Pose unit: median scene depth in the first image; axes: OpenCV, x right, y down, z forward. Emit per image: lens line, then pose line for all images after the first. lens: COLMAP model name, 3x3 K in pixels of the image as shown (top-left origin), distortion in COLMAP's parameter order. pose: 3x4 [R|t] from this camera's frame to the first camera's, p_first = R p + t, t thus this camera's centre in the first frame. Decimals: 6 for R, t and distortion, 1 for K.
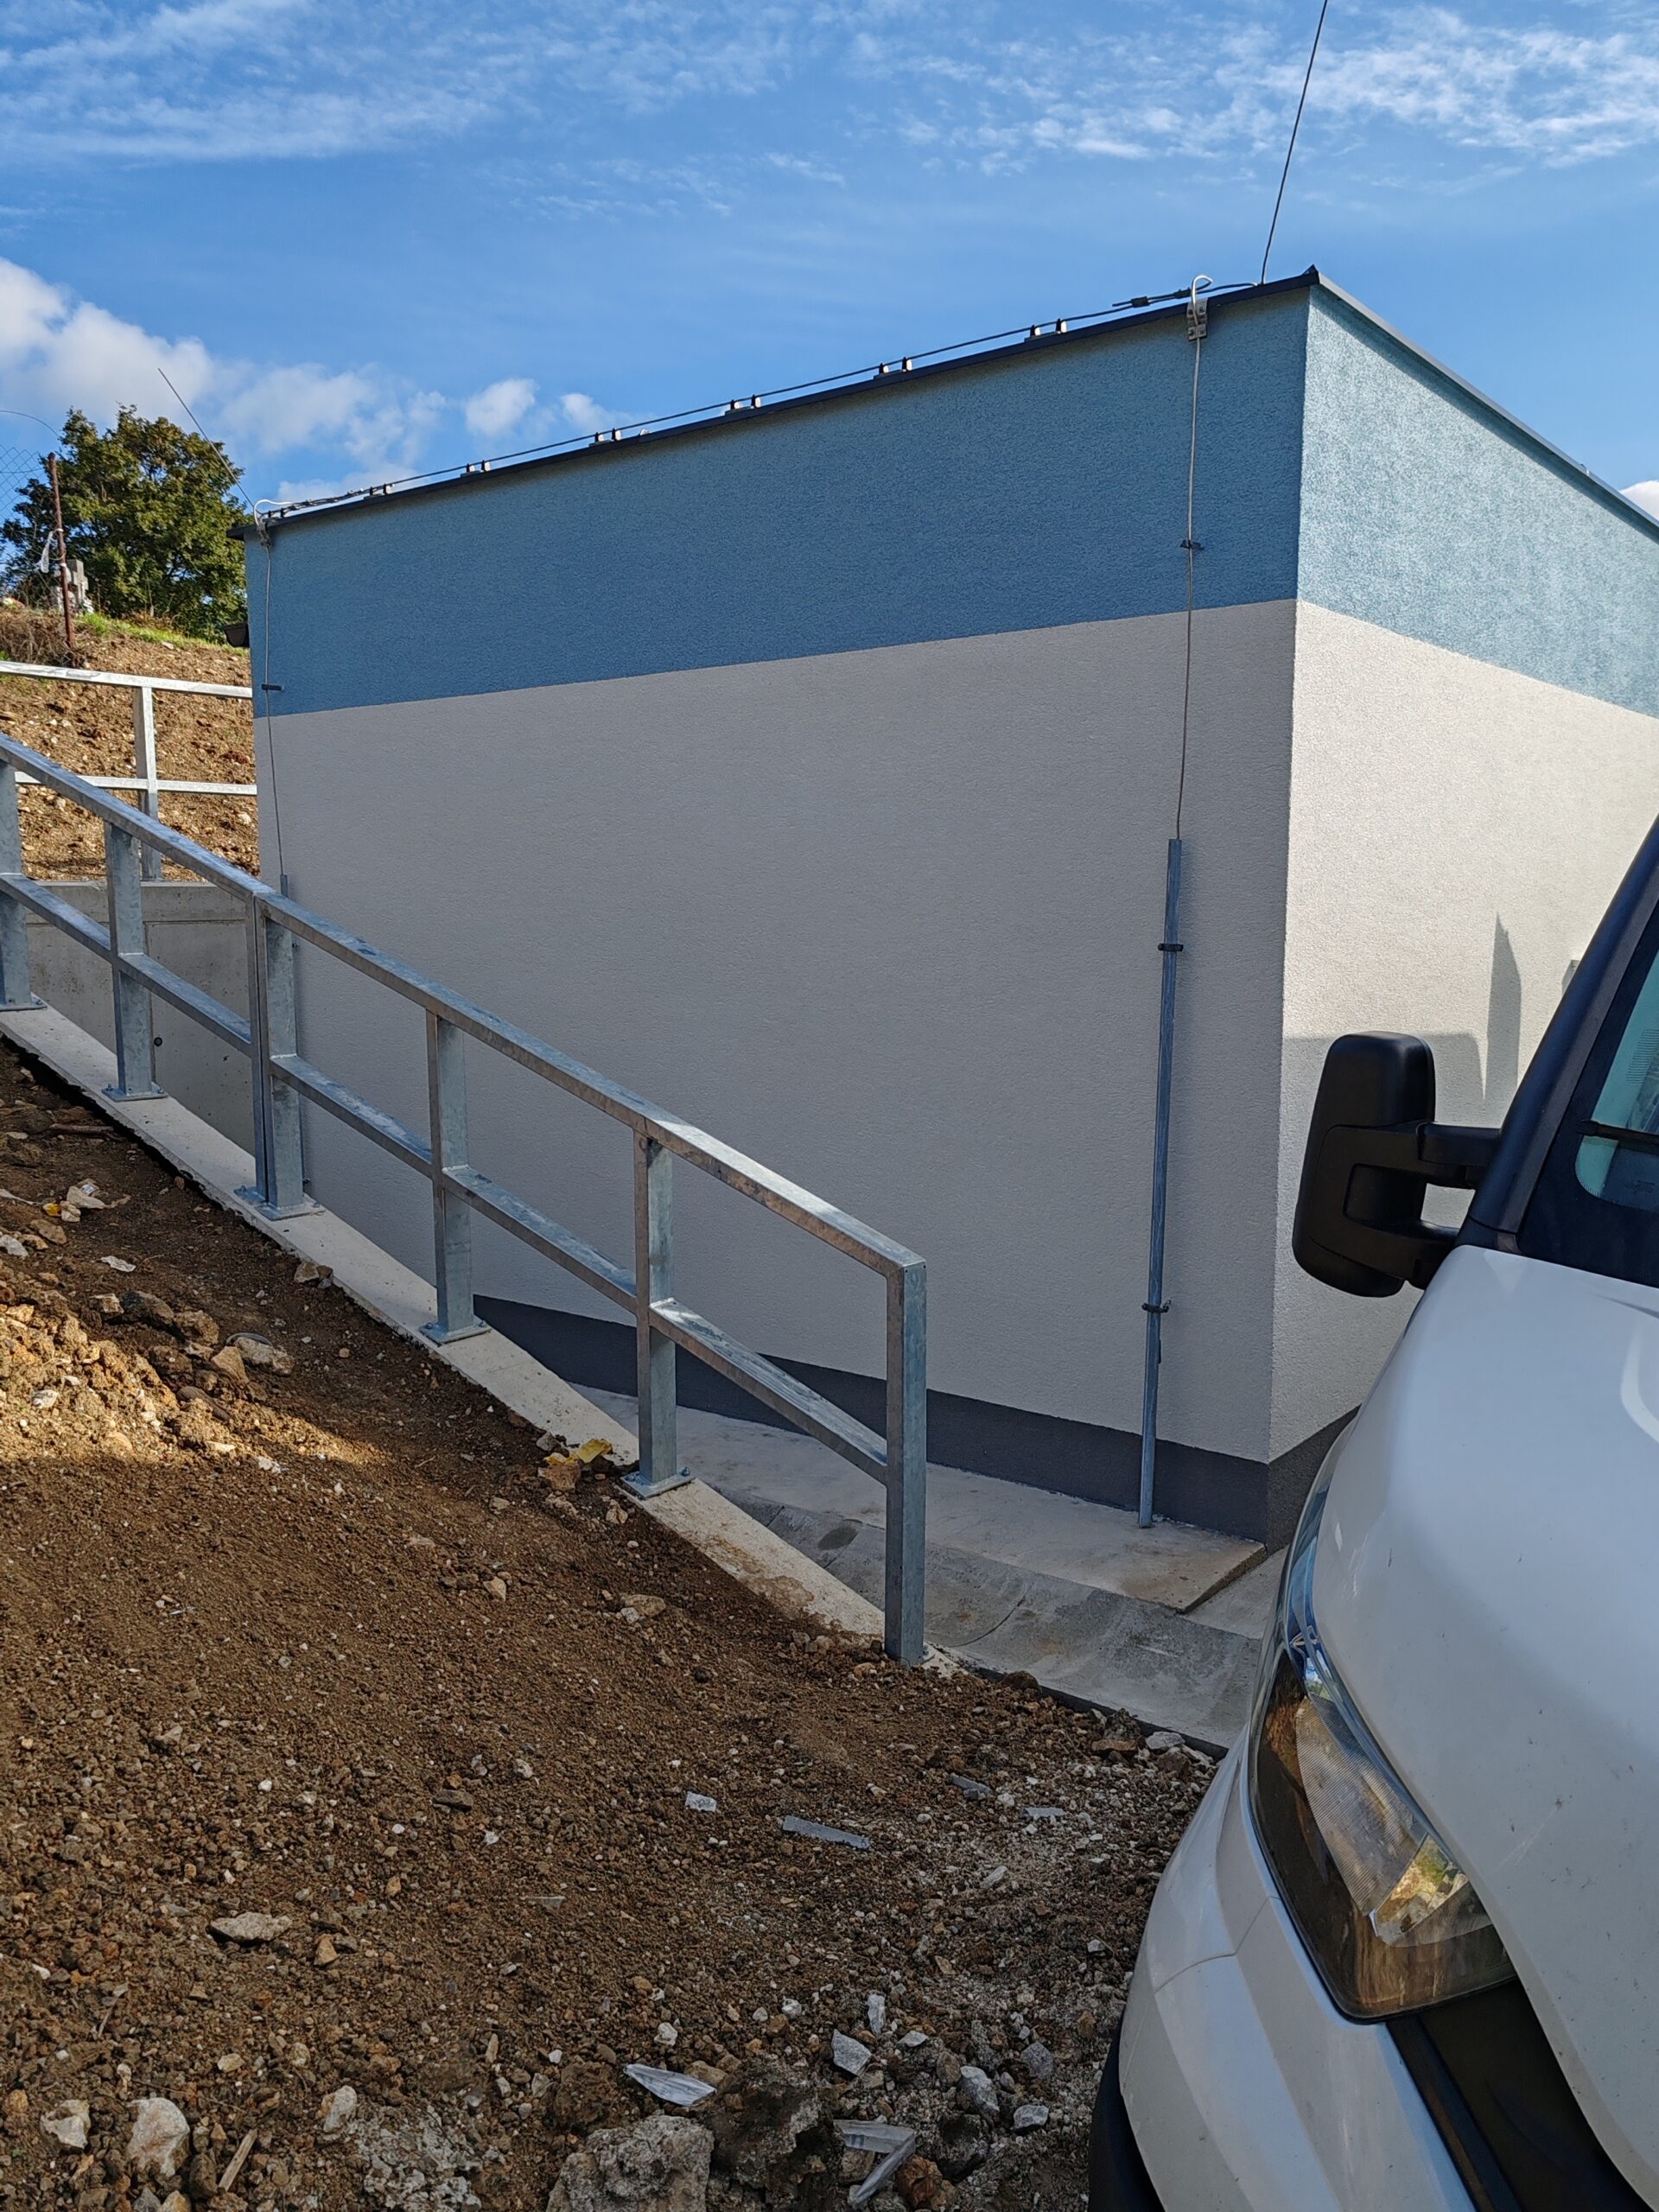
lens RADIAL K [[1661.8, 0, 829.5], [0, 1661.8, 1106.0], [0, 0, 1]] dist [0.001839, 0.089601]
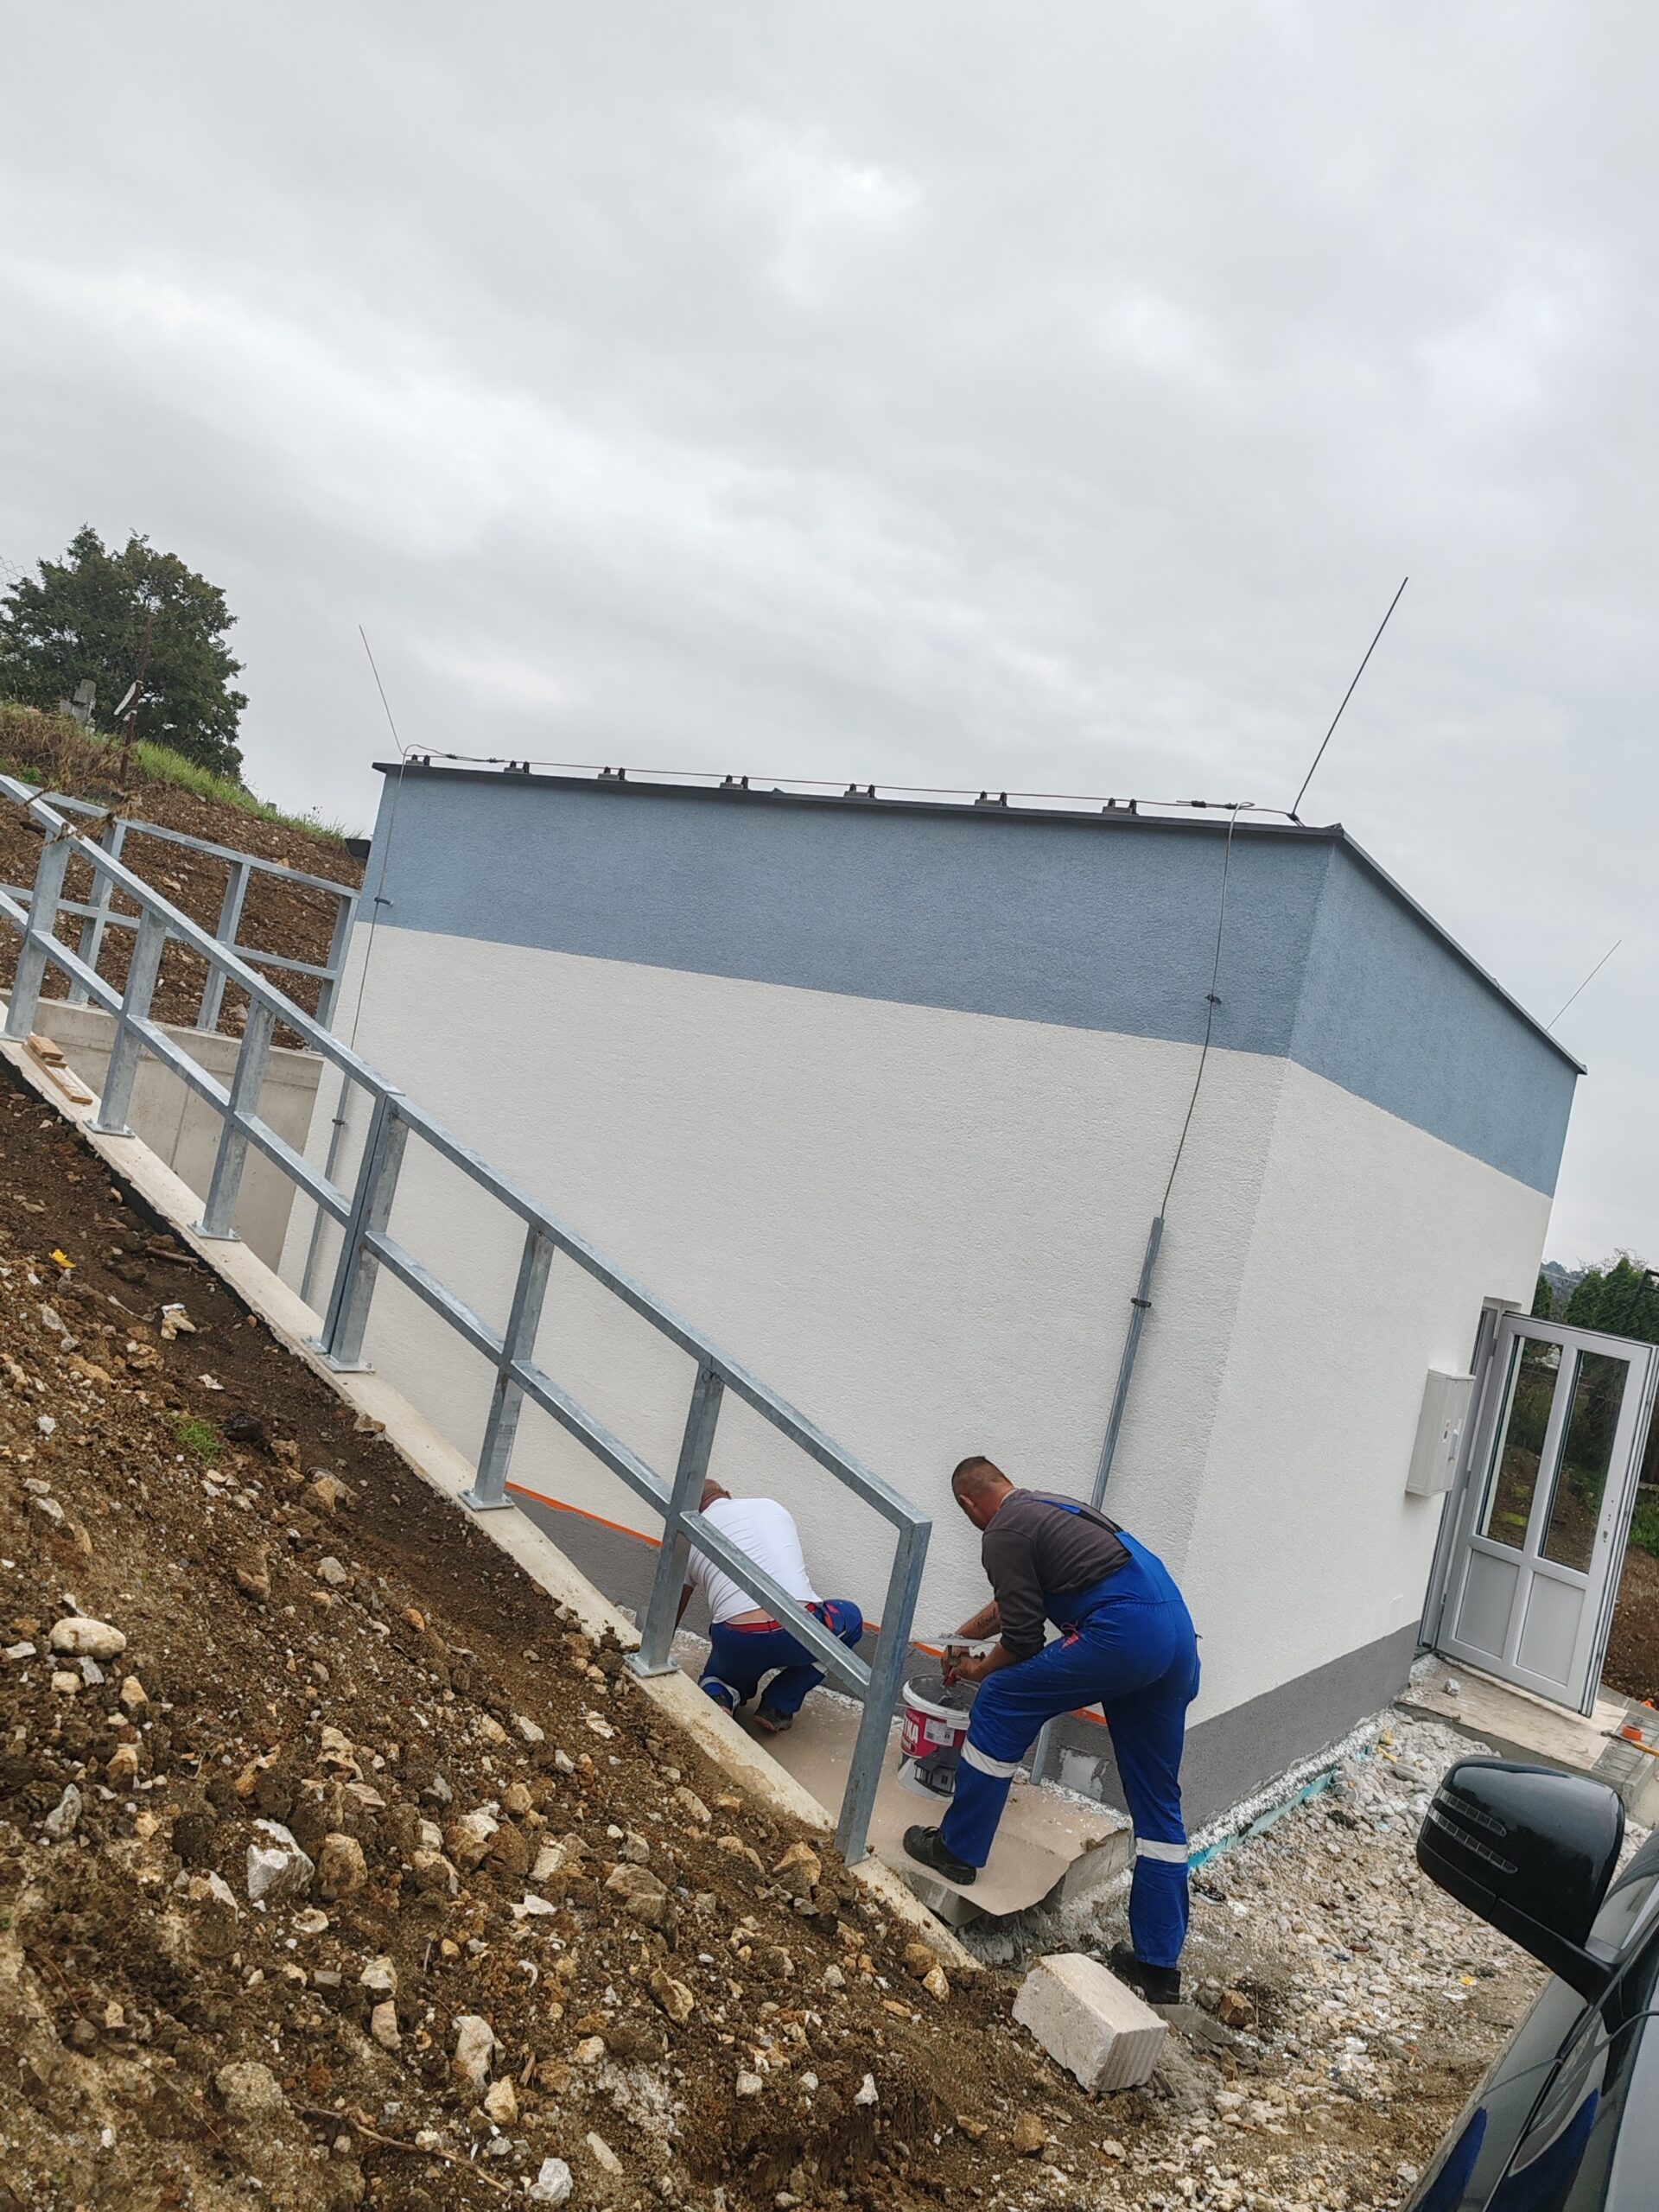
lens RADIAL K [[1661.8, 0, 829.5], [0, 1661.8, 1106.0], [0, 0, 1]] dist [0.001839, 0.089601]
pose [[0.973828, 0.215570, 0.072034, -0.131435], [-0.202099, 0.966283, -0.159540, 0.006084], [-0.103997, 0.140806, 0.984560, -0.194578]]
